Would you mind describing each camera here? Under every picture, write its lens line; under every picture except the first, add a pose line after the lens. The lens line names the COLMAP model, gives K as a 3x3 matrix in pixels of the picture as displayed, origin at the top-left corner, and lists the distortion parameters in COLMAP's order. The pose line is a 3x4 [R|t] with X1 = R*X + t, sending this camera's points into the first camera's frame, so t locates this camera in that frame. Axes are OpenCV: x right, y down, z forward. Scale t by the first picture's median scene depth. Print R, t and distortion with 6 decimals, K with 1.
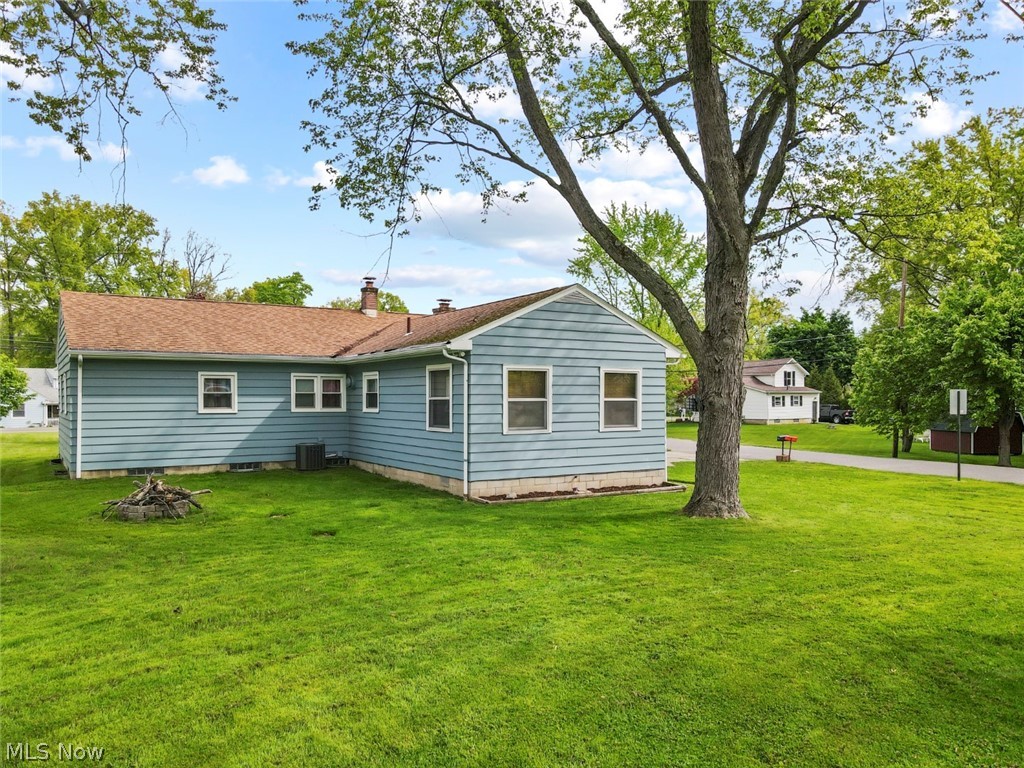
lens RADIAL K [[758.5, 0, 511.5], [0, 758.5, 385.6], [0, 0, 1]] dist [0.009340, 0.012342]
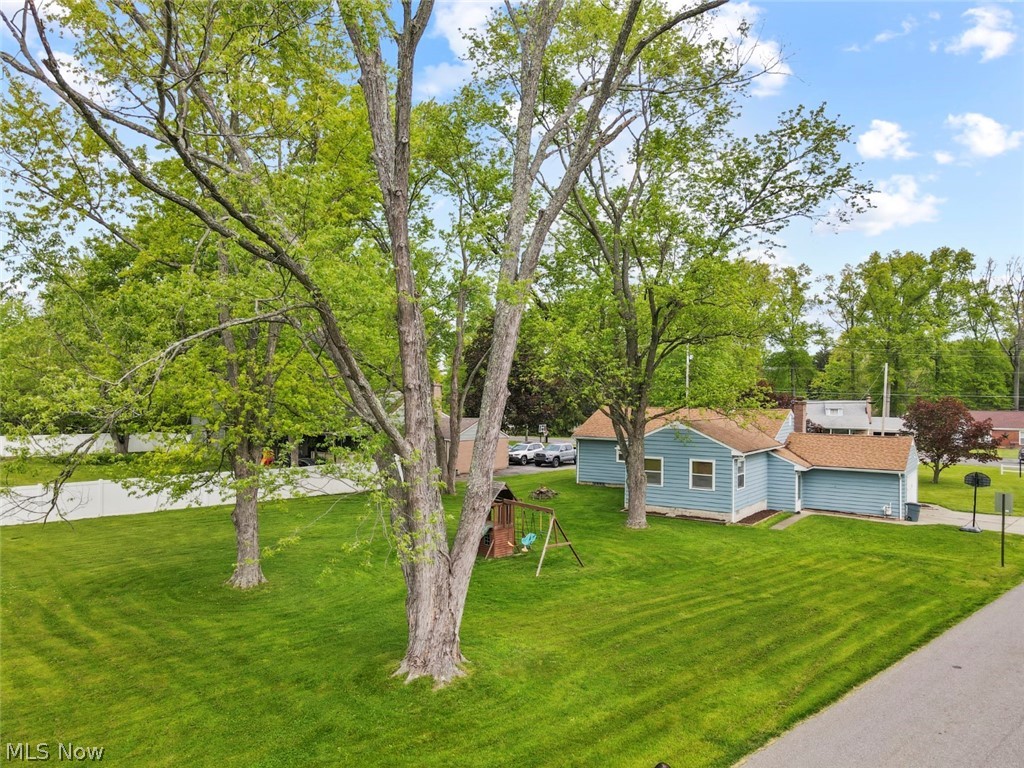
lens RADIAL K [[758.5, 0, 511.6], [0, 758.5, 384.3], [0, 0, 1]] dist [0.009340, 0.012342]
pose [[0.389201, 0.002061, -0.921151, 0.539043], [0.002291, 0.999992, 0.003205, -0.069213], [0.921150, -0.003357, 0.389193, -0.076597]]
